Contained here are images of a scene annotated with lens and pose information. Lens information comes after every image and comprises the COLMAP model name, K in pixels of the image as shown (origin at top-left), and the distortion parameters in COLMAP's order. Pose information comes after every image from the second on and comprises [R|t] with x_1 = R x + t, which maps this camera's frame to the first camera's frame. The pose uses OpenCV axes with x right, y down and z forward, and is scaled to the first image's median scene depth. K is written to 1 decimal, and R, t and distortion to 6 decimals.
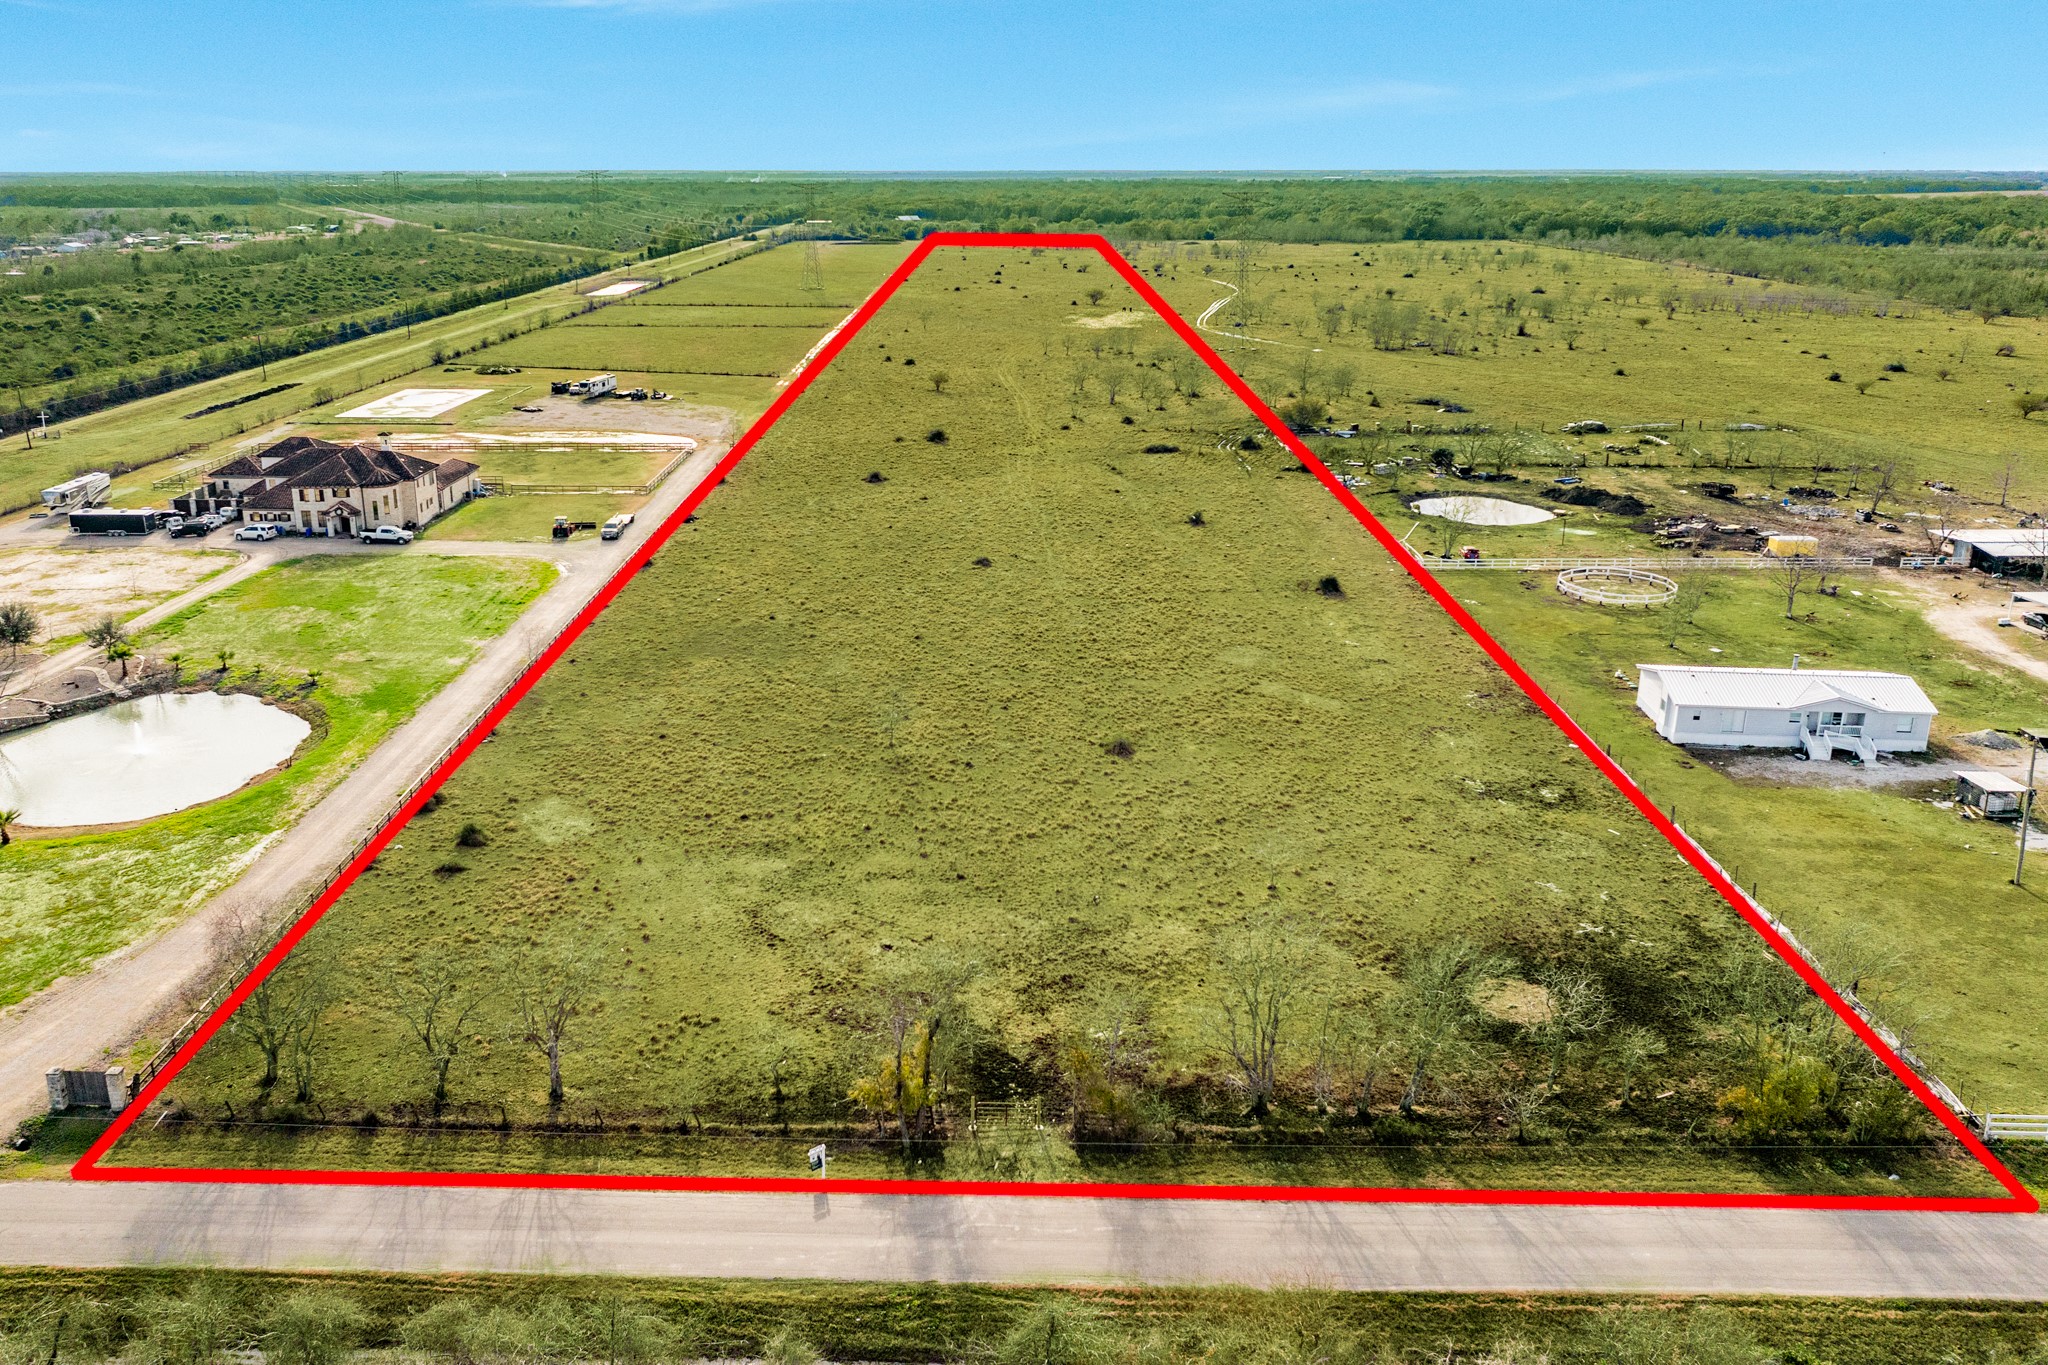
lens RADIAL K [[1488.2, 0, 986.7], [0, 1488.2, 680.6], [0, 0, 1]] dist [-0.003455, -0.002153]
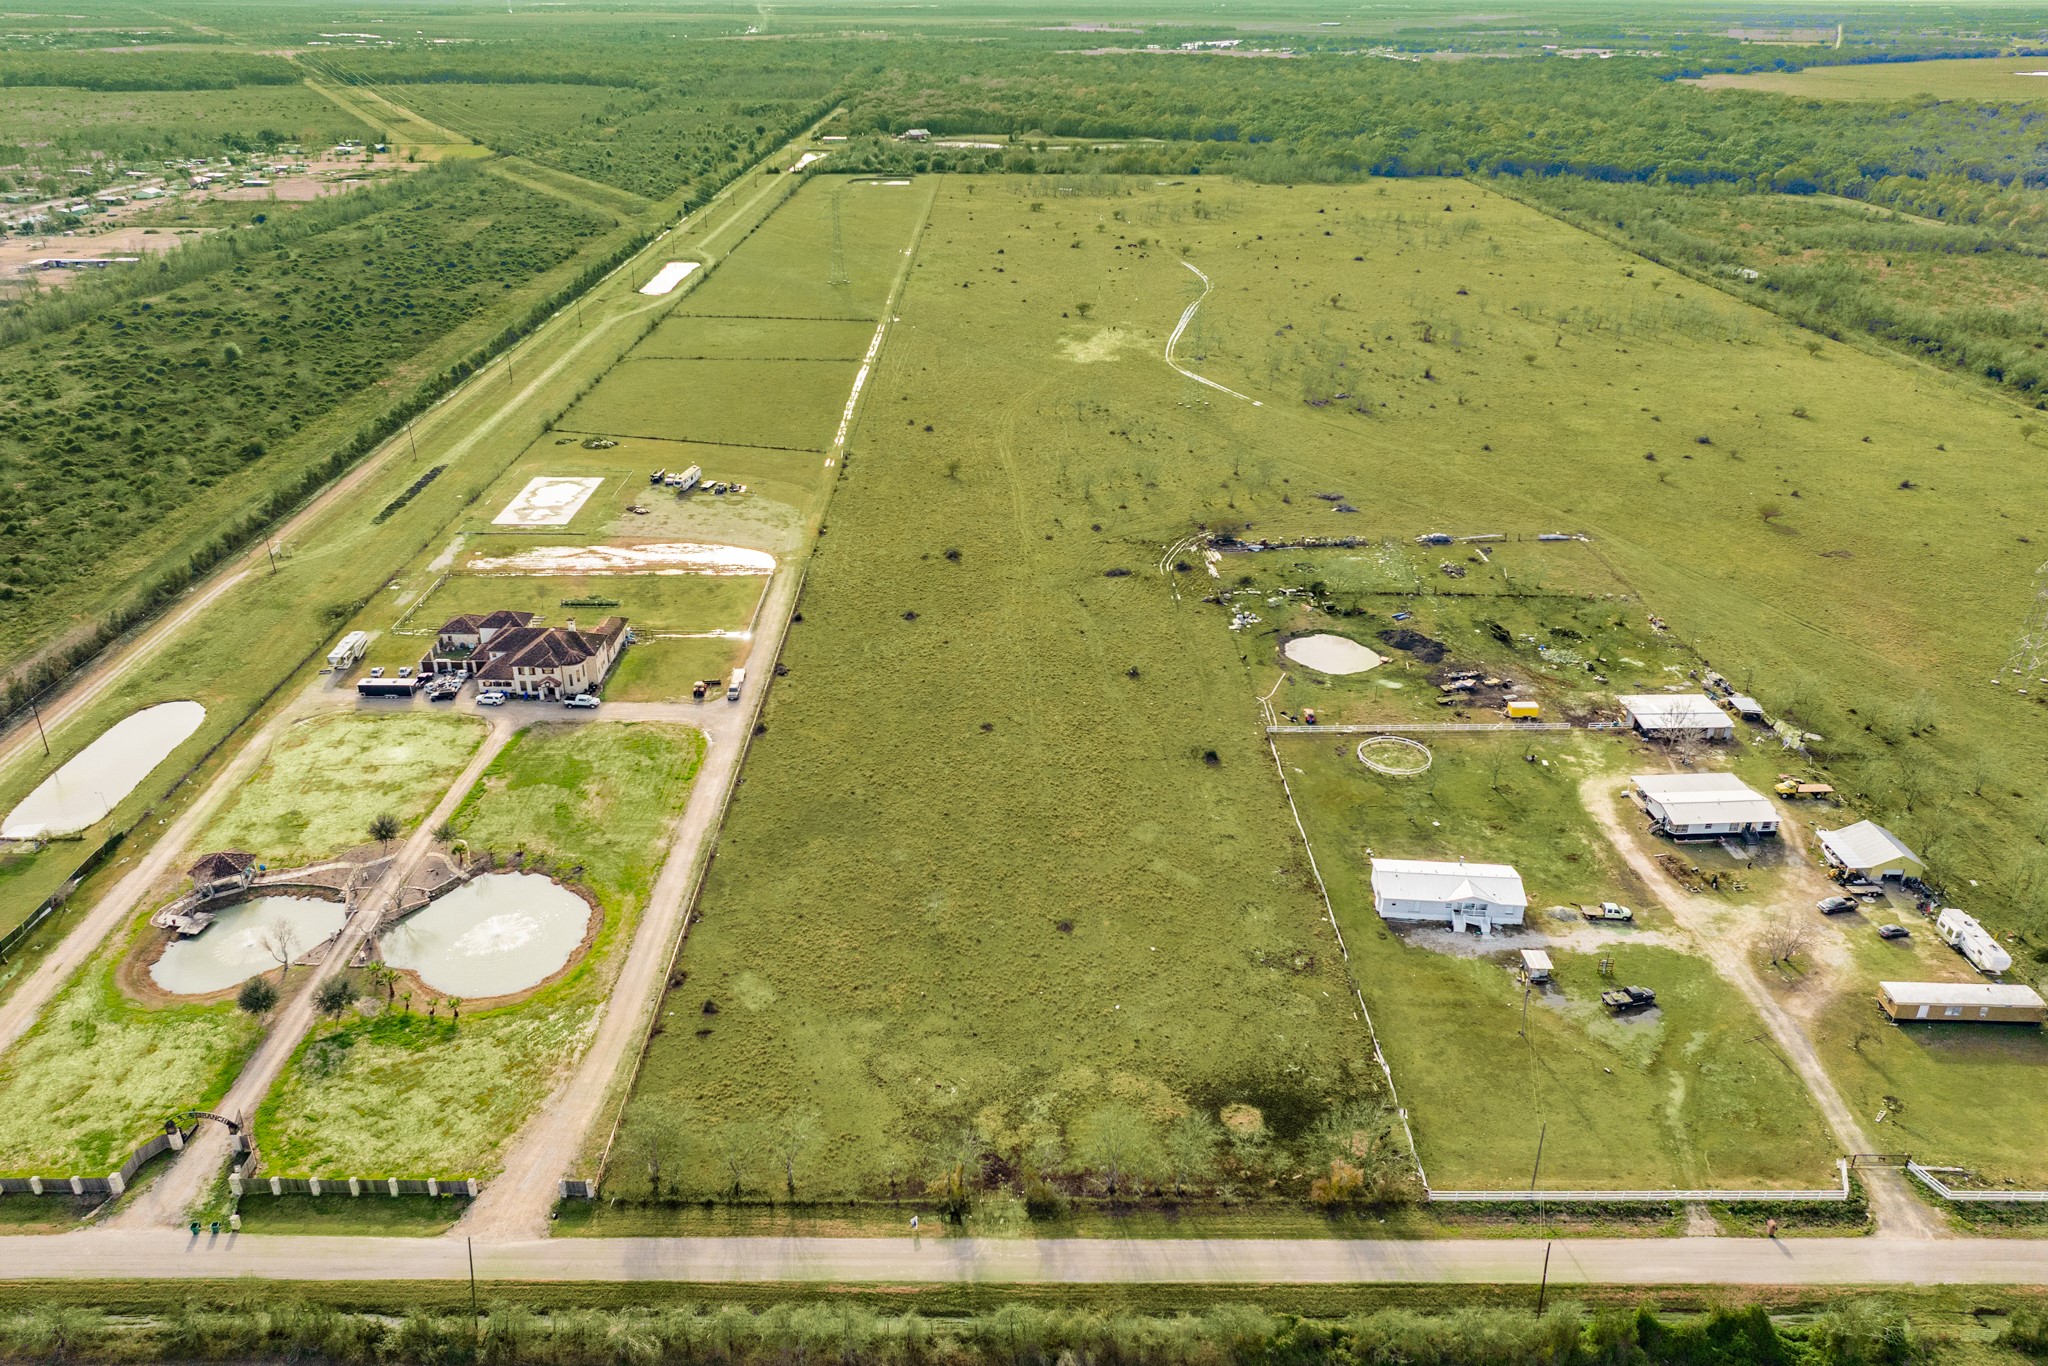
lens RADIAL K [[1435.8, 0, 1024.8], [0, 1435.8, 636.9], [0, 0, 1]] dist [0.002327, -0.006713]
pose [[0.999780, -0.011030, 0.017815, 0.015832], [0.009330, 0.995636, 0.092852, -0.449392], [-0.018762, -0.092666, 0.995520, -0.647217]]
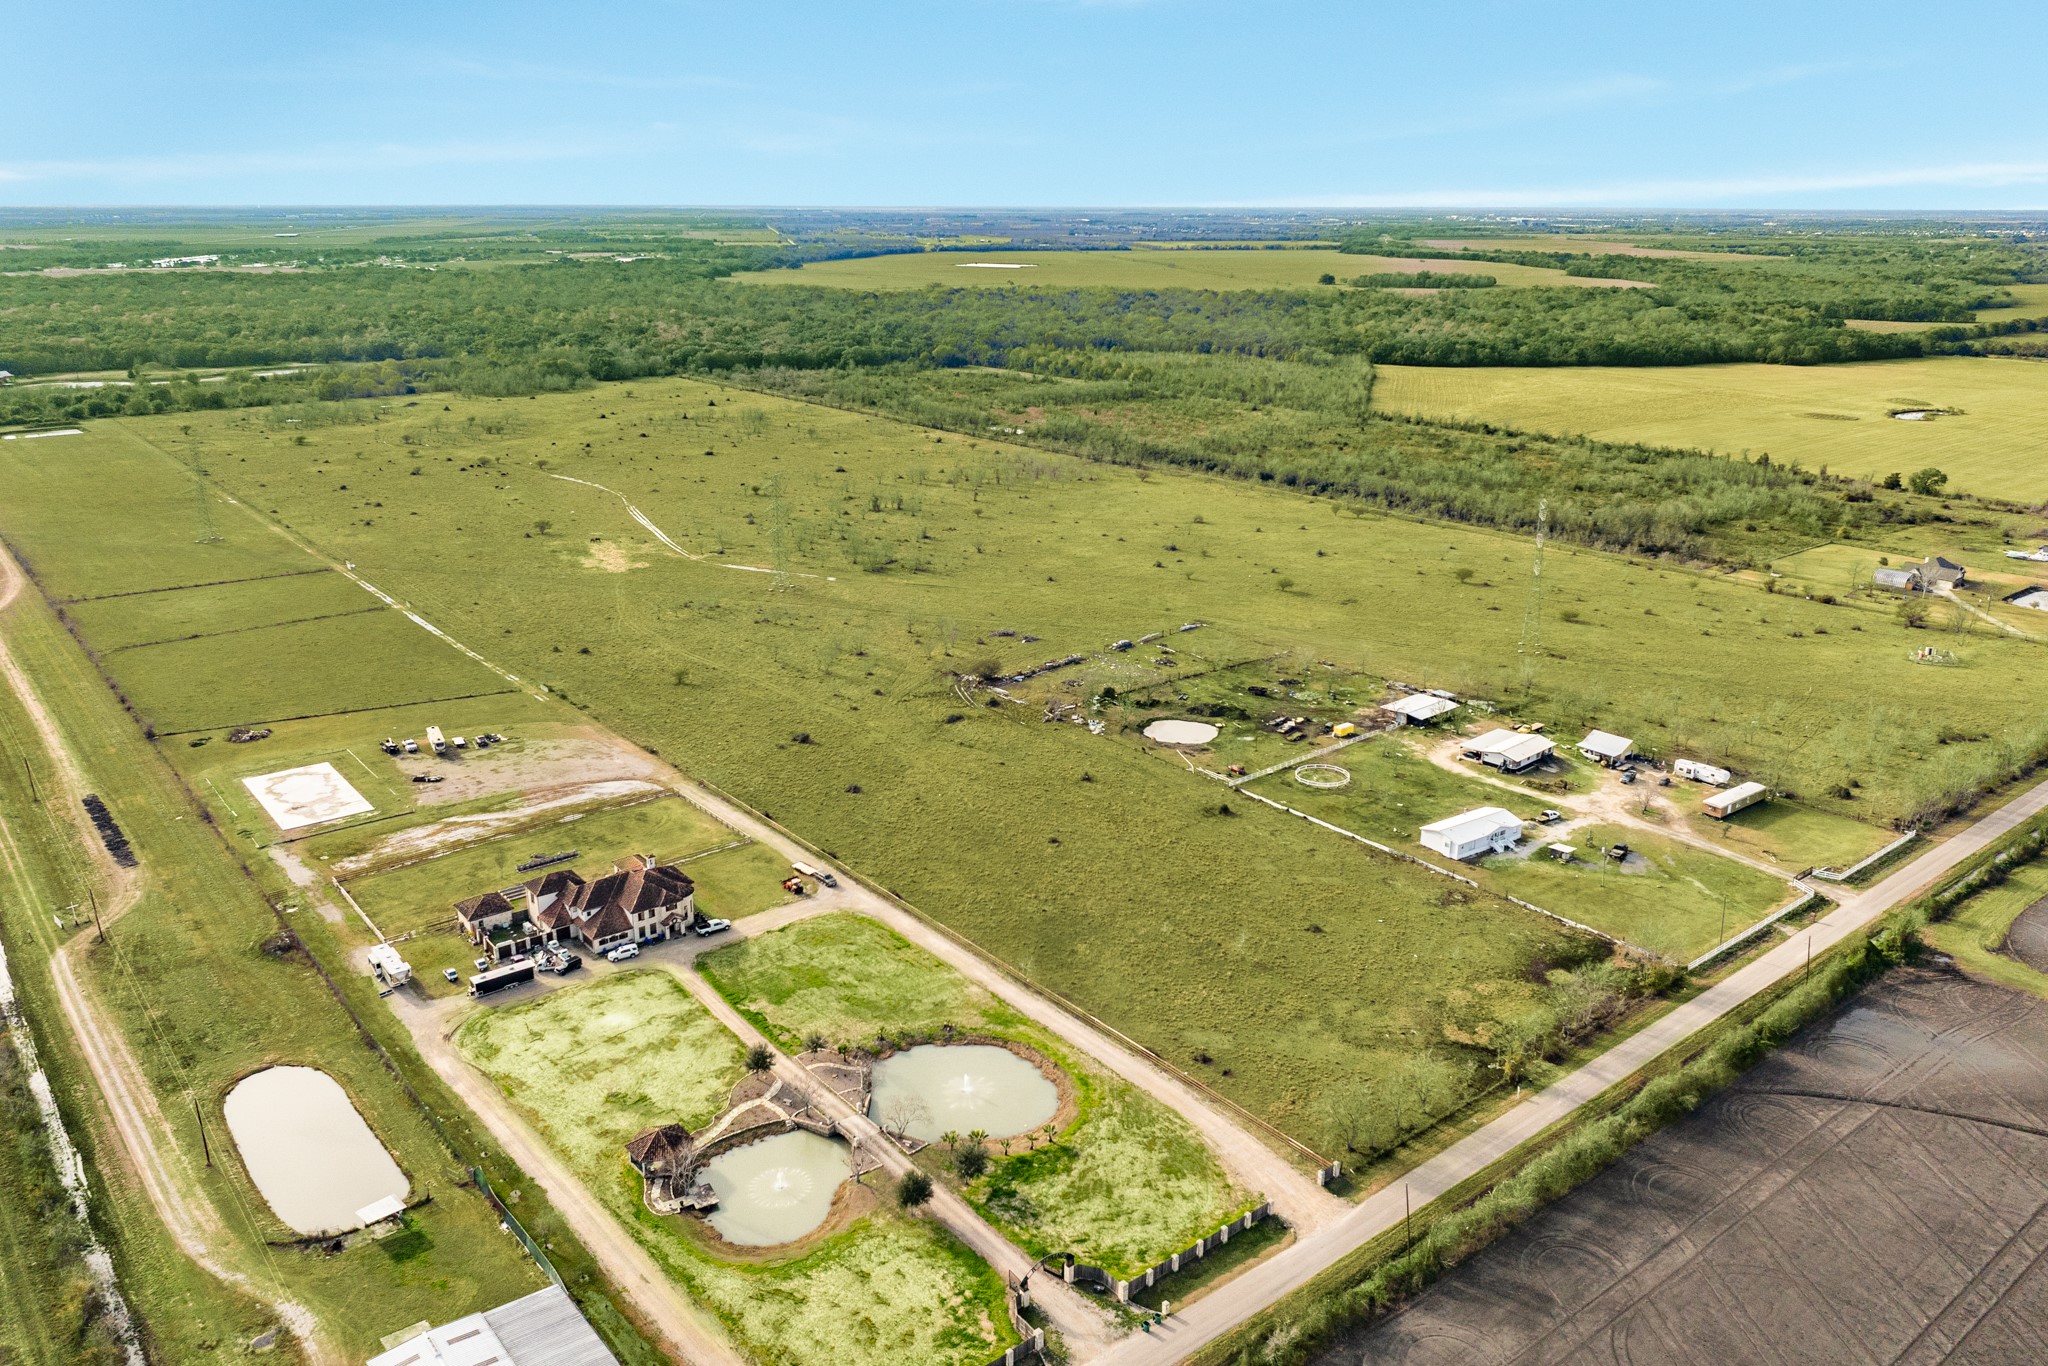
lens RADIAL K [[1488.2, 0, 986.7], [0, 1488.2, 681.1], [0, 0, 1]] dist [-0.003455, -0.002153]
pose [[0.776592, -0.202427, 0.596597, -1.591007], [0.210928, 0.975865, 0.056548, -0.562307], [-0.593645, 0.081925, 0.800546, -0.560386]]
